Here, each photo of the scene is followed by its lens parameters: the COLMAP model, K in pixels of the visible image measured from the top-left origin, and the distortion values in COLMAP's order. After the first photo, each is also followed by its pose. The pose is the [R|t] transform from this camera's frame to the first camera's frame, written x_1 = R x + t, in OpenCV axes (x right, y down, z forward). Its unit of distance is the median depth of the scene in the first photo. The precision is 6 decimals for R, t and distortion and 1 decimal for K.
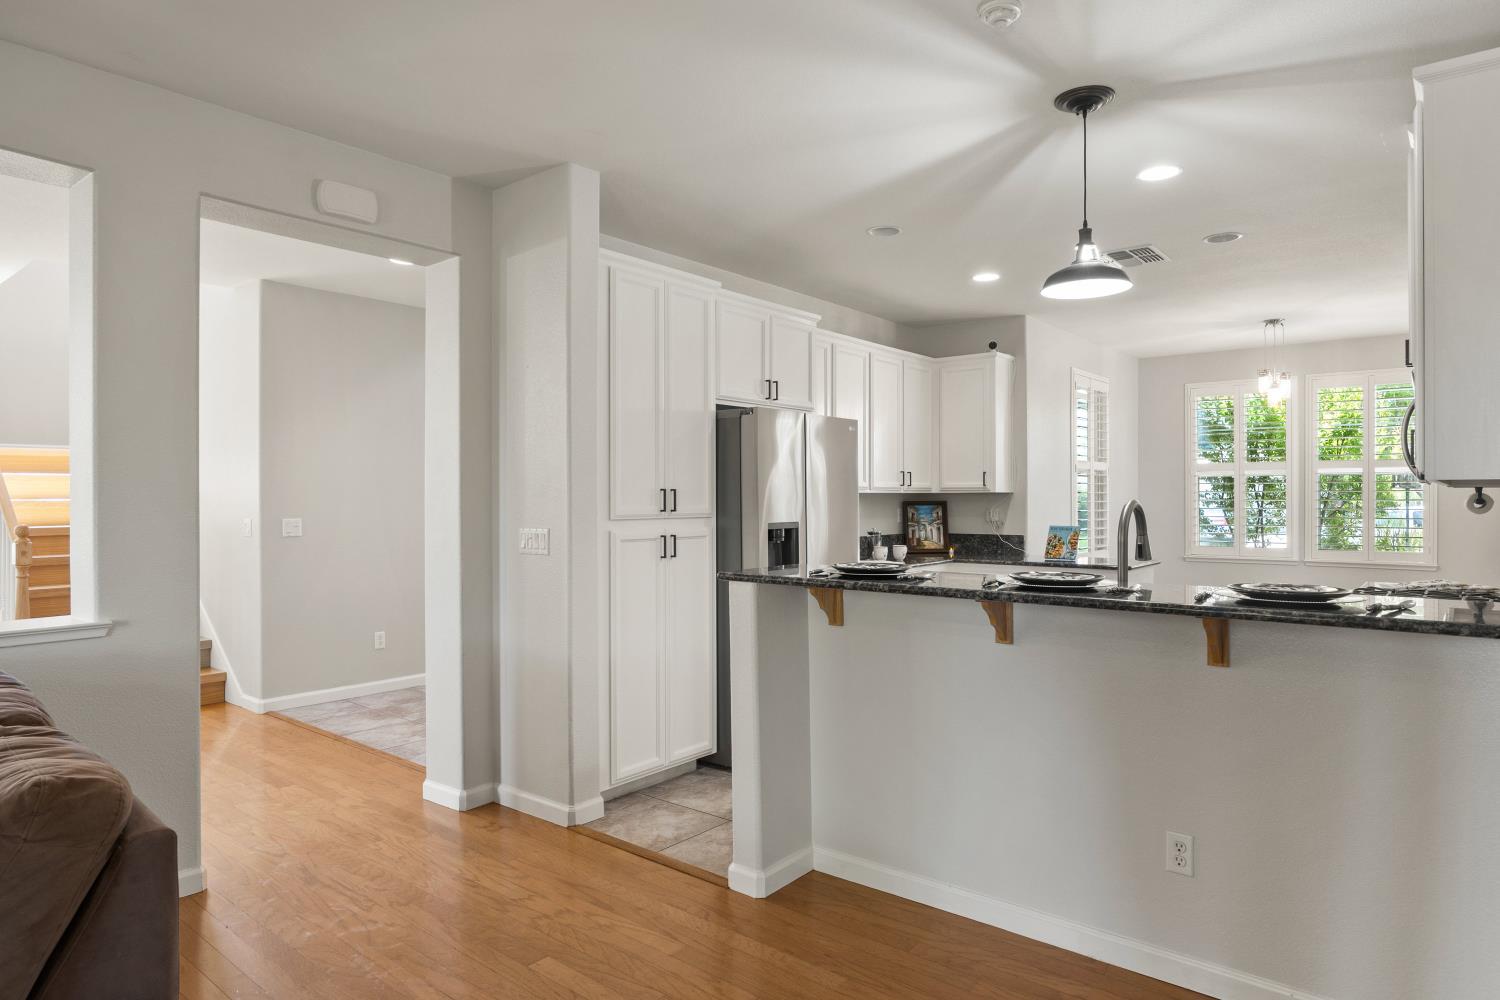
lens RADIAL K [[880.4, 0, 751.7], [0, 880.4, 492.9], [0, 0, 1]] dist [-0.022563, -0.000943]
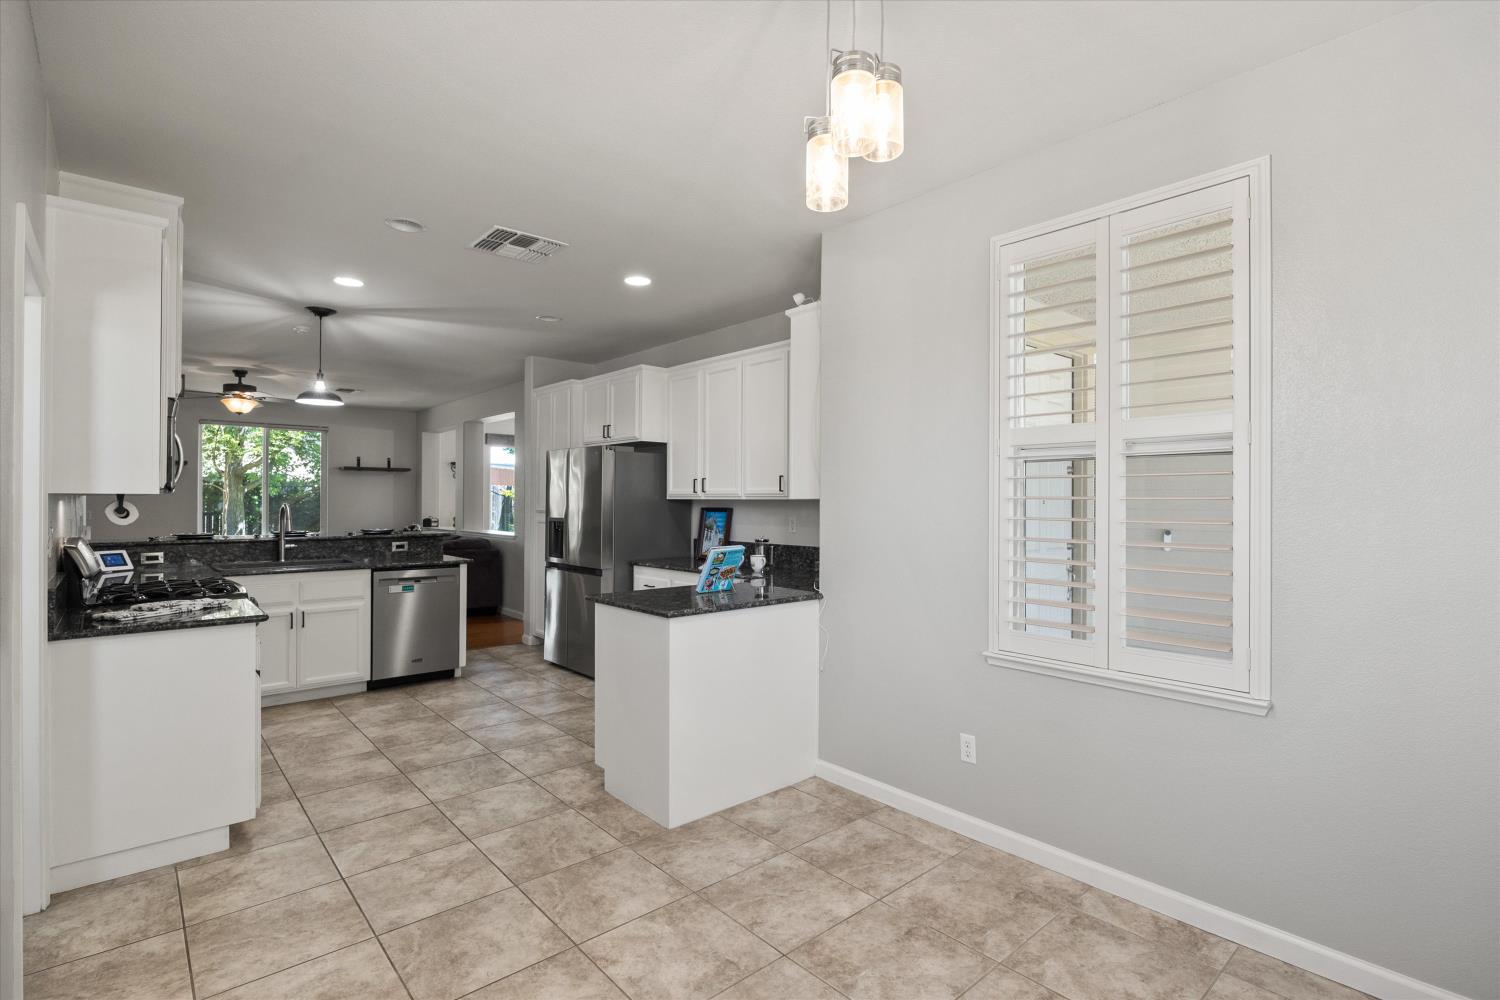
lens RADIAL K [[686.5, 0, 750.0], [0, 686.5, 495.2], [0, 0, 1]] dist [-0.025584, 0.002249]
pose [[-0.143537, -0.004507, -0.989635, 0.903539], [0.002016, 0.999986, -0.004847, -0.001051], [0.989643, -0.002691, -0.143526, 1.107367]]
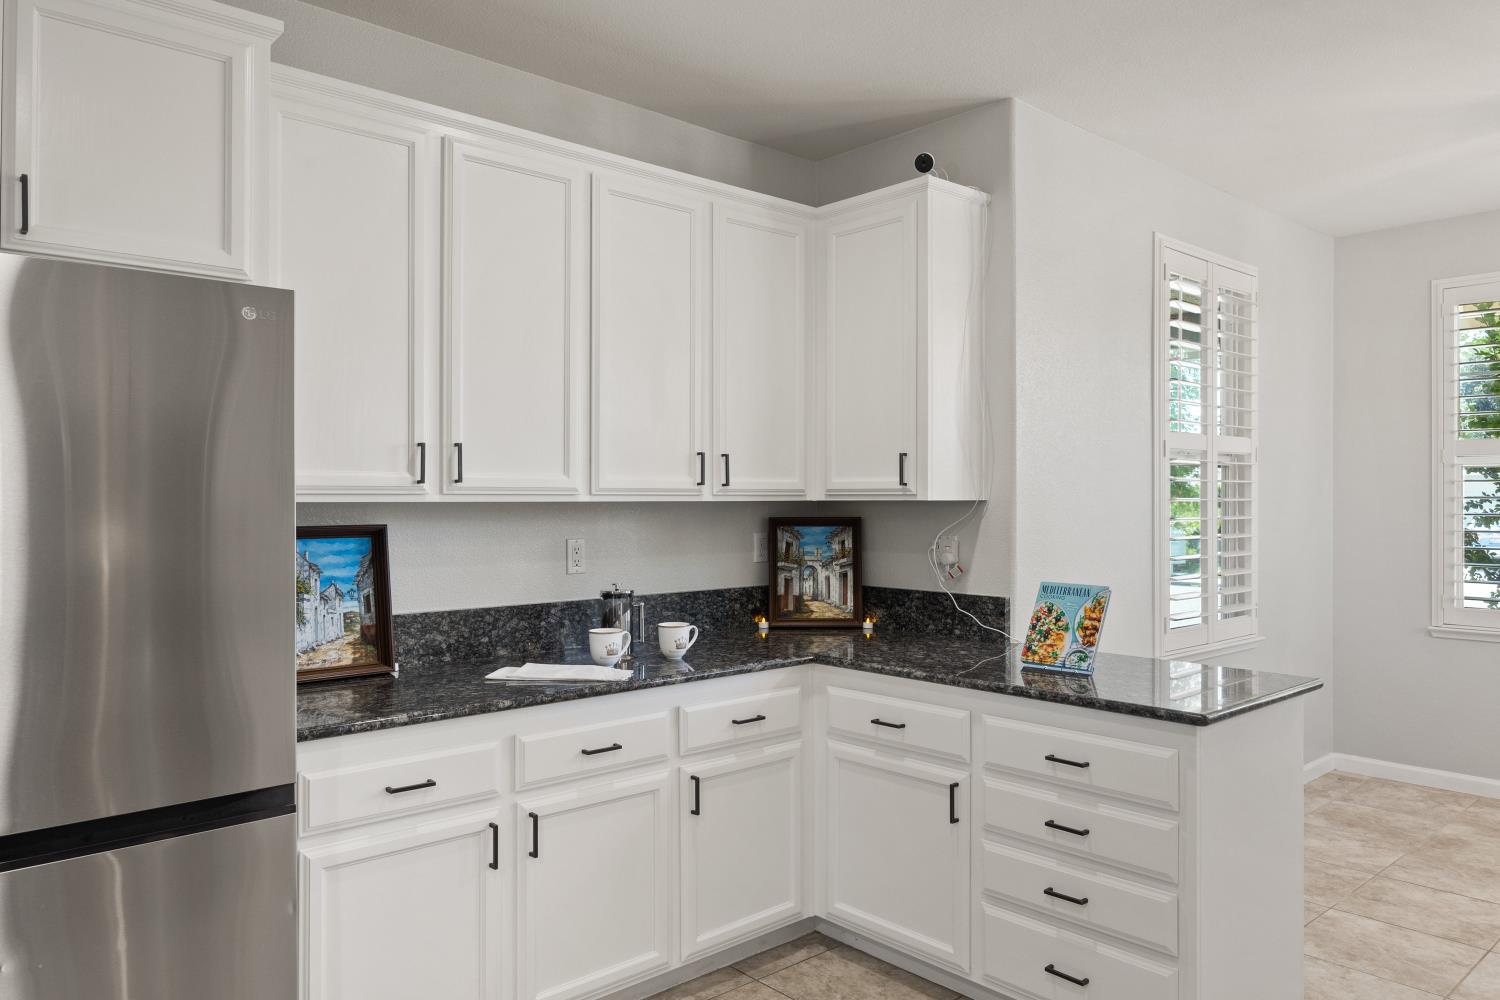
lens RADIAL K [[1027.3, 0, 751.4], [0, 1027.3, 492.2], [0, 0, 1]] dist [-0.006294, 0.006026]
pose [[0.987822, 0.001367, -0.155583, 0.286395], [-0.001463, 0.999999, -0.000507, -0.004480], [0.155582, 0.000728, 0.987823, 0.514023]]
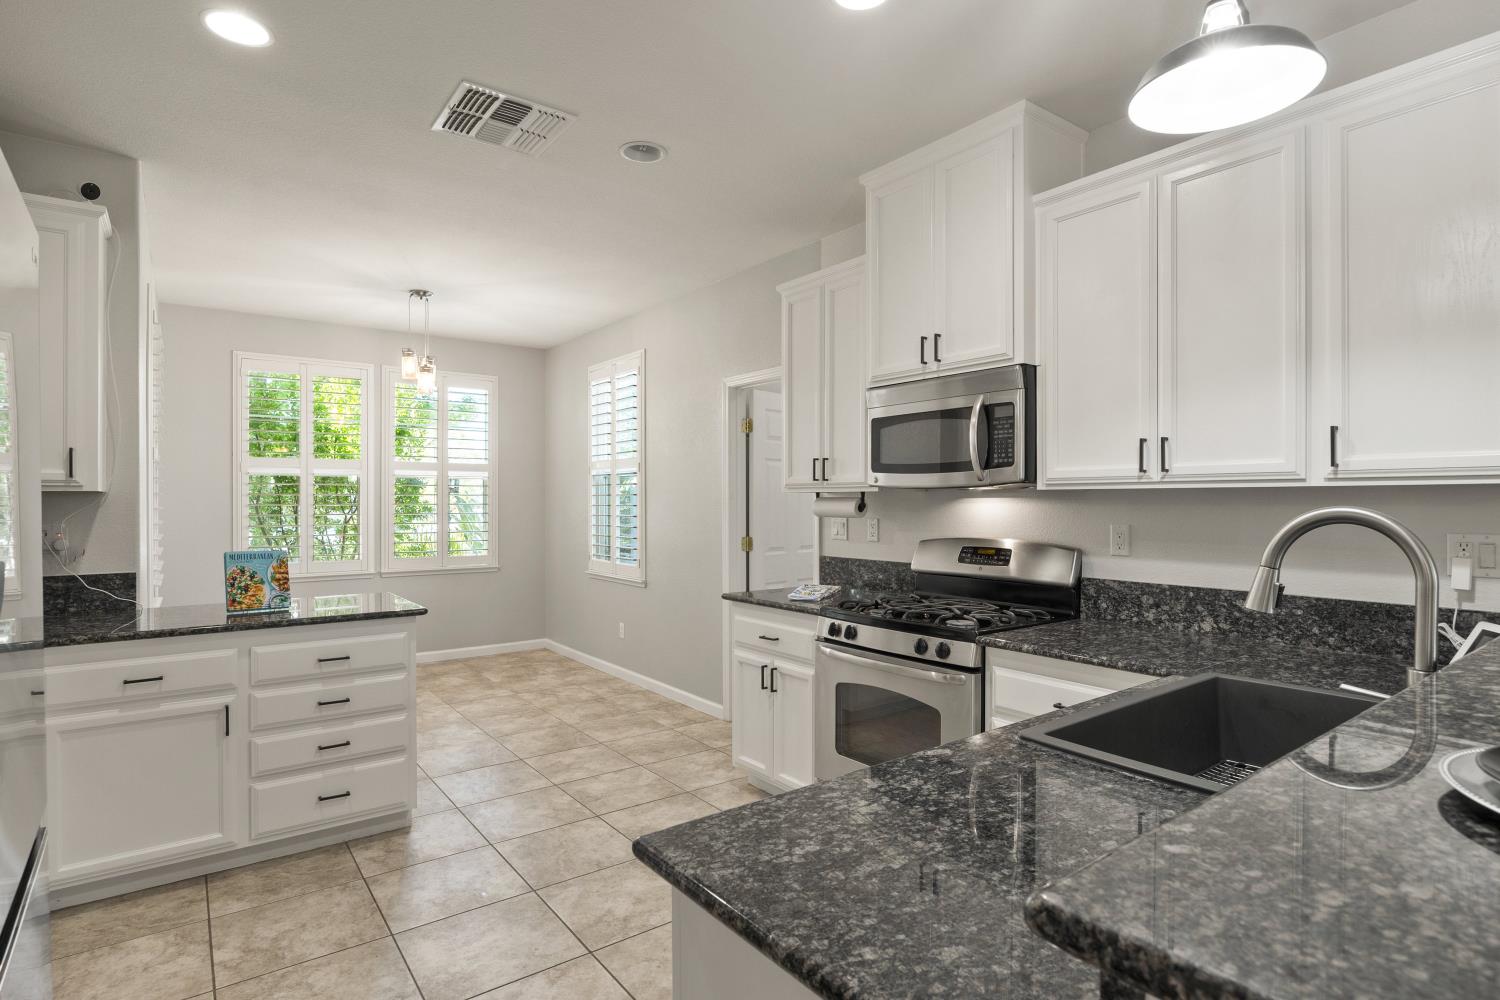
lens RADIAL K [[768.0, 0, 750.3], [0, 768.0, 499.8], [0, 0, 1]] dist [-0.019523, 0.000215]
pose [[0.233305, 0.003159, 0.972398, -0.052133], [-0.006171, 0.999979, -0.001769, 0.002989], [-0.972384, -0.005588, 0.233320, 0.577444]]
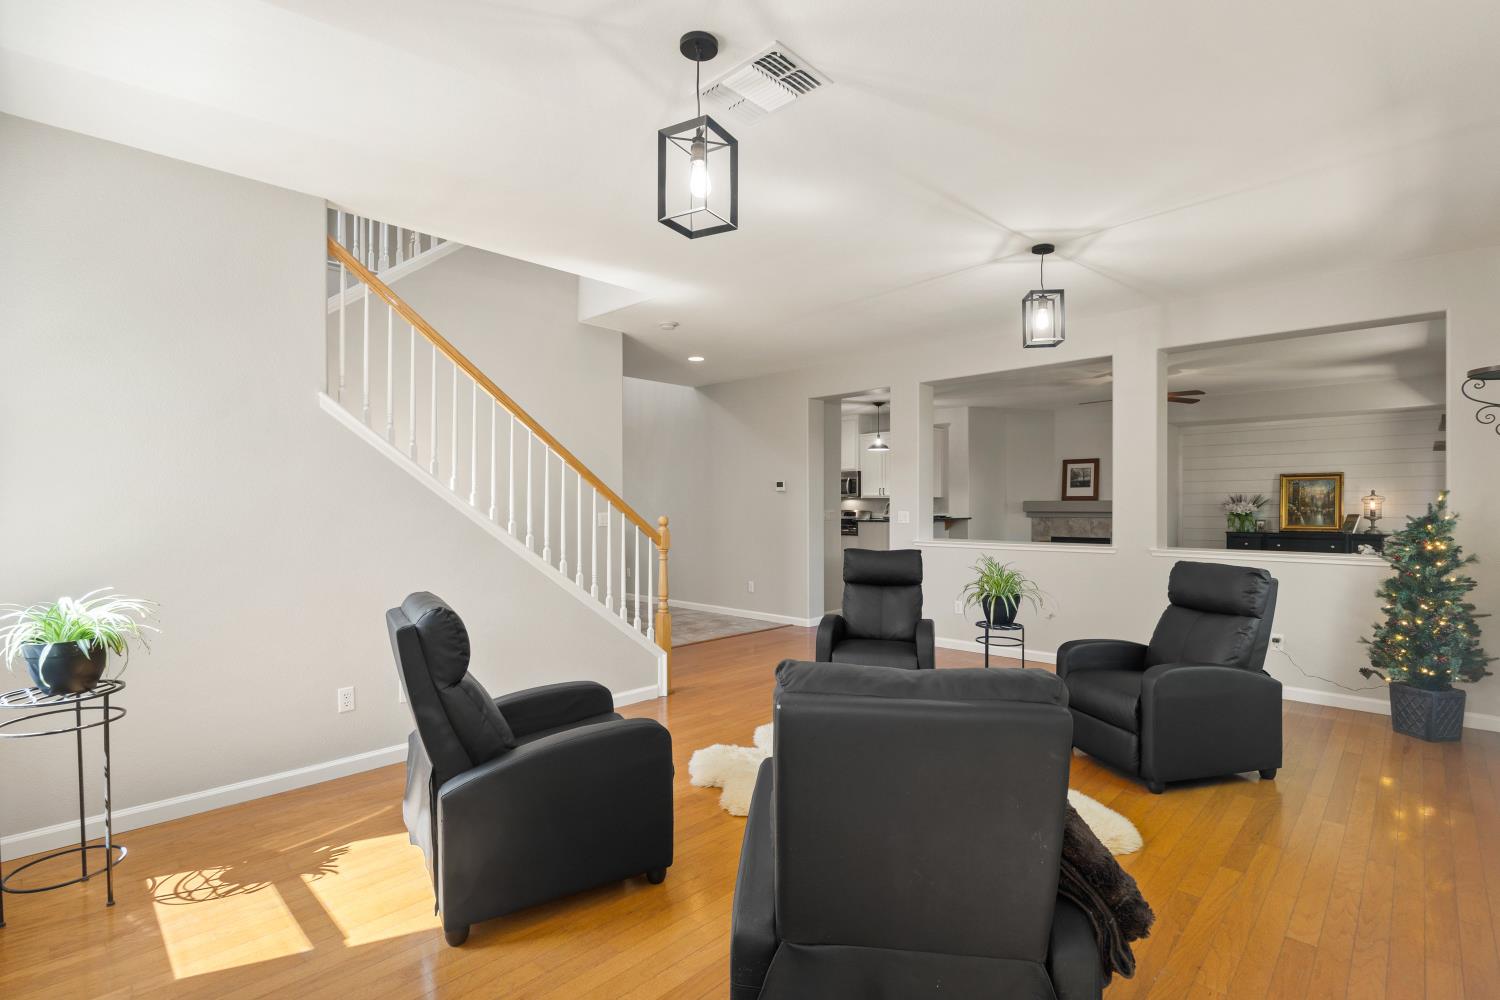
lens RADIAL K [[686.5, 0, 752.8], [0, 686.5, 505.6], [0, 0, 1]] dist [-0.025584, 0.002249]
pose [[0.075778, 0.006704, 0.997102, -1.416974], [-0.005335, 0.999966, -0.006317, 0.028114], [-0.997110, -0.004841, 0.075811, 0.667962]]
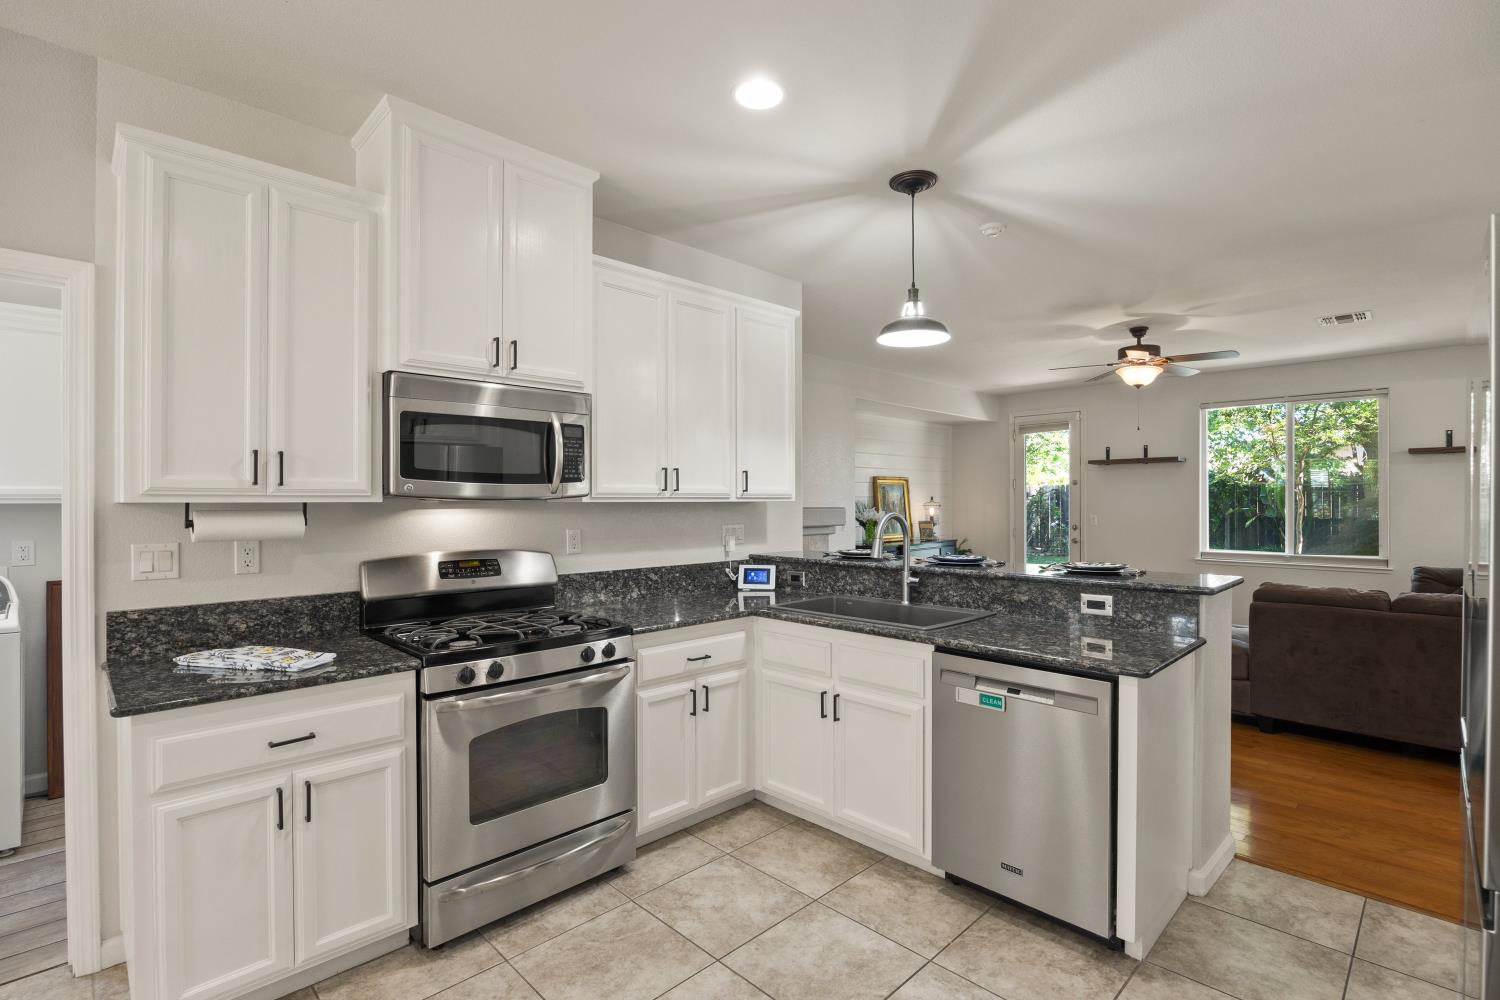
lens RADIAL K [[686.5, 0, 761.2], [0, 686.5, 503.0], [0, 0, 1]] dist [-0.025584, 0.002249]
pose [[-0.994979, 0.006040, 0.099902, 0.245586], [0.005711, 0.999977, -0.003580, -0.001861], [-0.099922, -0.002992, -0.994991, 0.966527]]
